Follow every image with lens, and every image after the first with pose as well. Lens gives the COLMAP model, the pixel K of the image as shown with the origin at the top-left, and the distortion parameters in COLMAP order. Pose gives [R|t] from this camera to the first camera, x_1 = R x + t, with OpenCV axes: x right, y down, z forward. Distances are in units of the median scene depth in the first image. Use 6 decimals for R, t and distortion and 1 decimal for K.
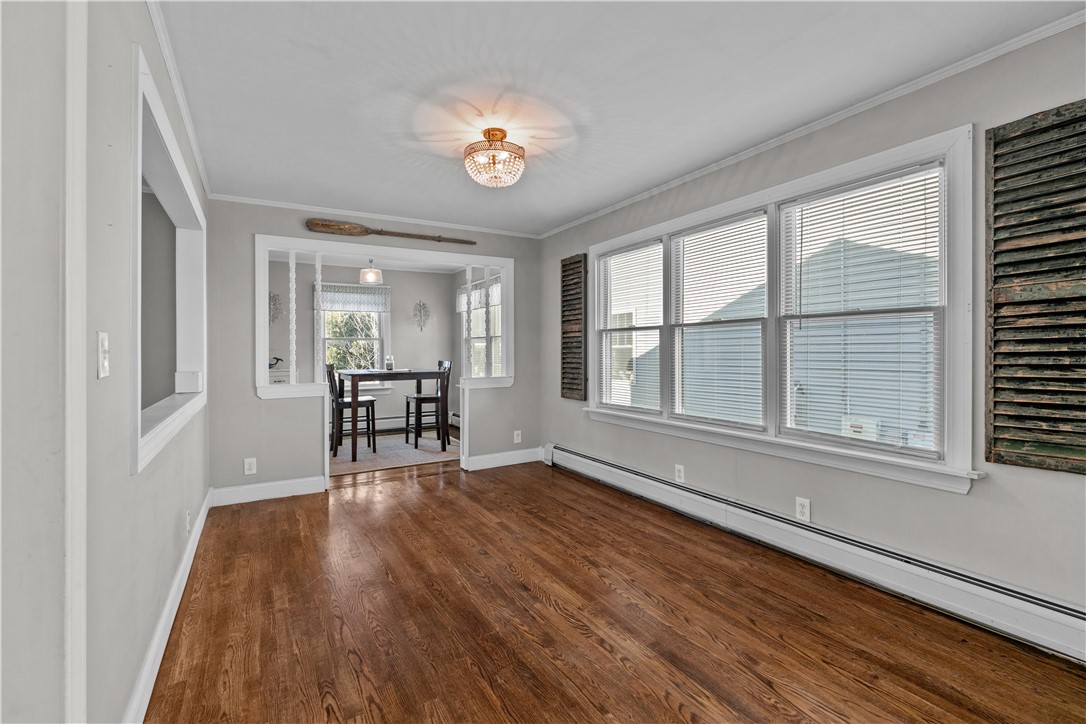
lens RADIAL K [[495.6, 0, 534.7], [0, 495.6, 349.3], [0, 0, 1]] dist [0.001062, -0.000093]
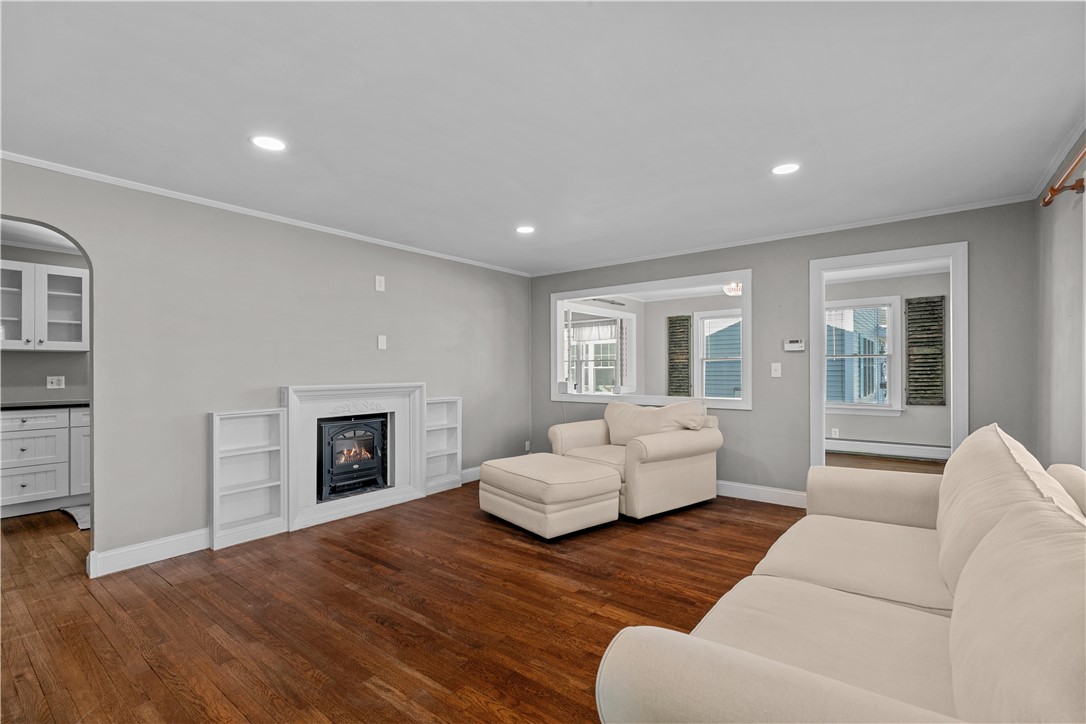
lens RADIAL K [[491.1, 0, 551.1], [0, 491.1, 365.8], [0, 0, 1]] dist [0.001766, 0.000028]
pose [[0.923880, 0.002964, 0.382672, -1.635289], [0.000376, 0.999963, -0.008652, 0.004468], [-0.382683, 0.008137, 0.923844, -0.702862]]
